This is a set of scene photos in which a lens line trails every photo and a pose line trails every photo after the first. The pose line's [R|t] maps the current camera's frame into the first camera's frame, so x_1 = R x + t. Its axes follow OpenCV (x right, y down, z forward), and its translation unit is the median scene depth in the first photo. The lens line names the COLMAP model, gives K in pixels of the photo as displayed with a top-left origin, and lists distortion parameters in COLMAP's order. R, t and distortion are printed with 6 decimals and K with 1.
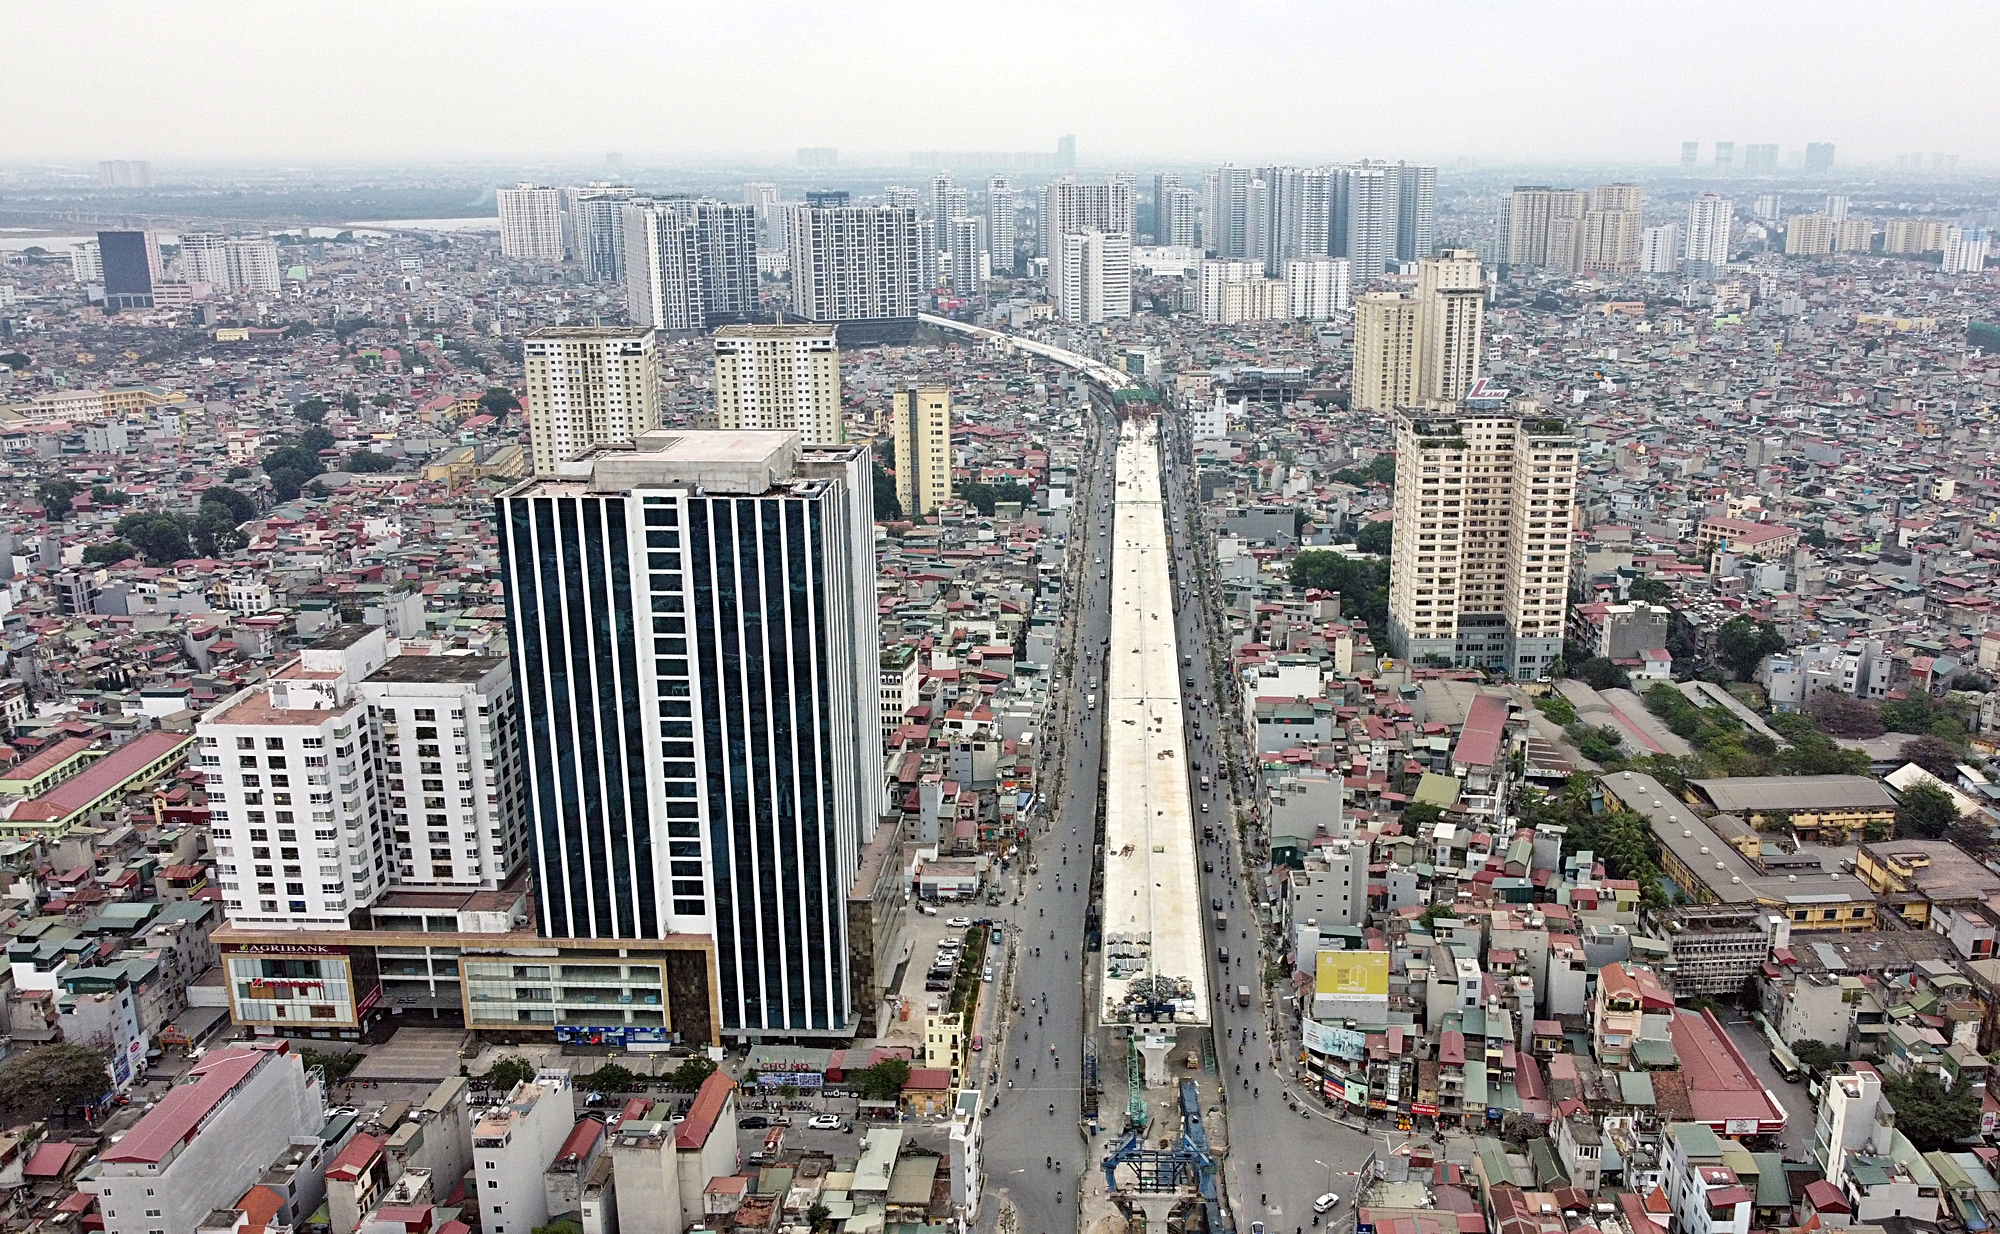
lens RADIAL K [[1554.5, 0, 1199.7], [0, 1554.5, 615.4], [0, 0, 1]] dist [0.006360, -0.000653]
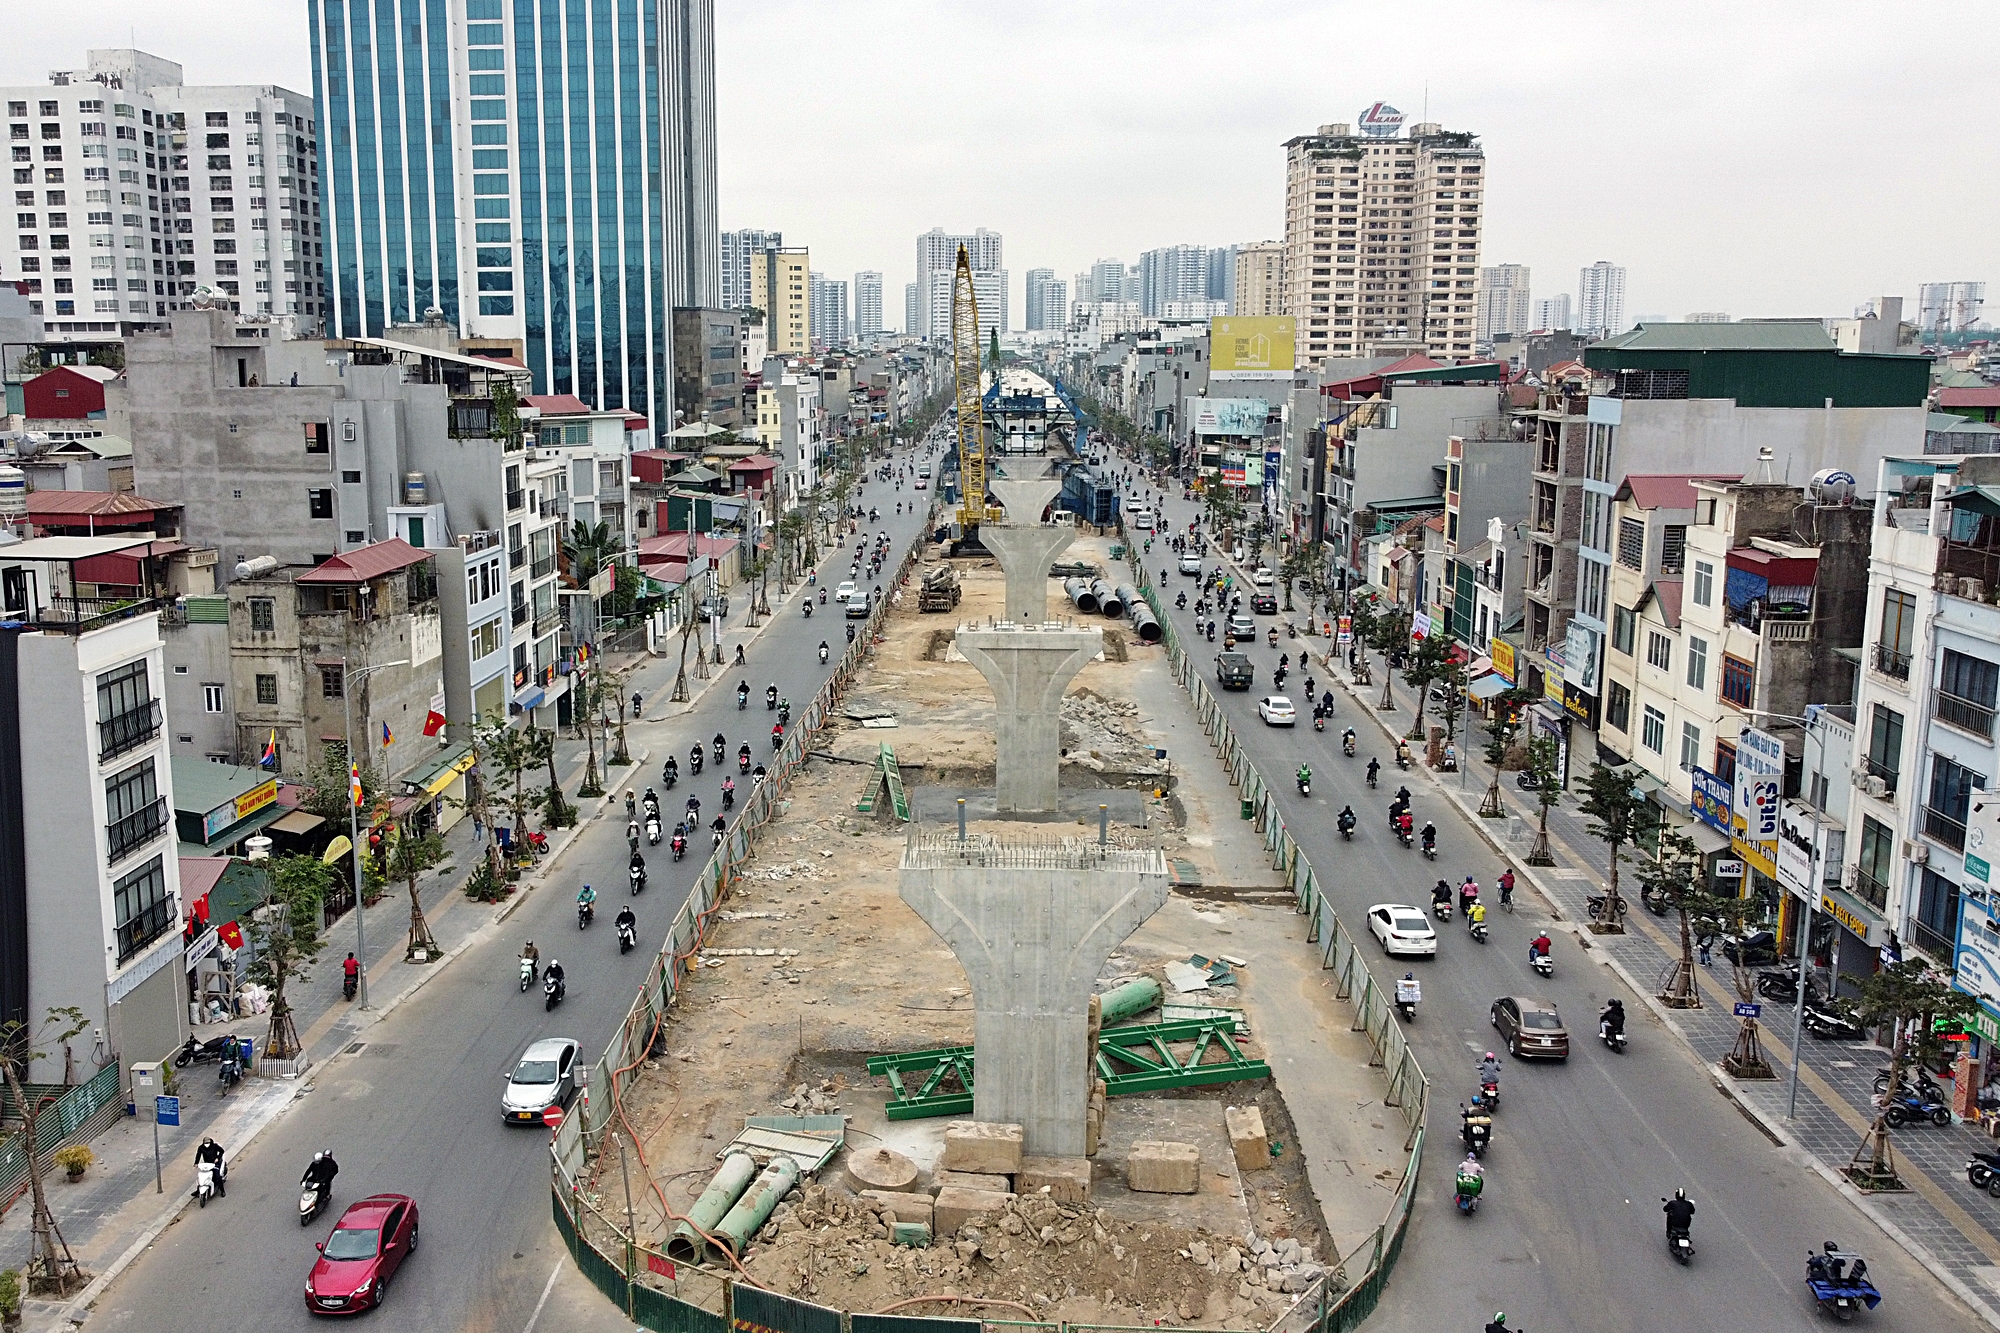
lens RADIAL K [[1603.1, 0, 1000.0], [0, 1603.1, 666.5], [0, 0, 1]] dist [-0.002138, 0.011937]
pose [[0.999005, -0.000075, -0.044607, -0.000967], [-0.004455, 0.994832, -0.101439, 0.287620], [0.044384, 0.101537, 0.993841, 0.076810]]
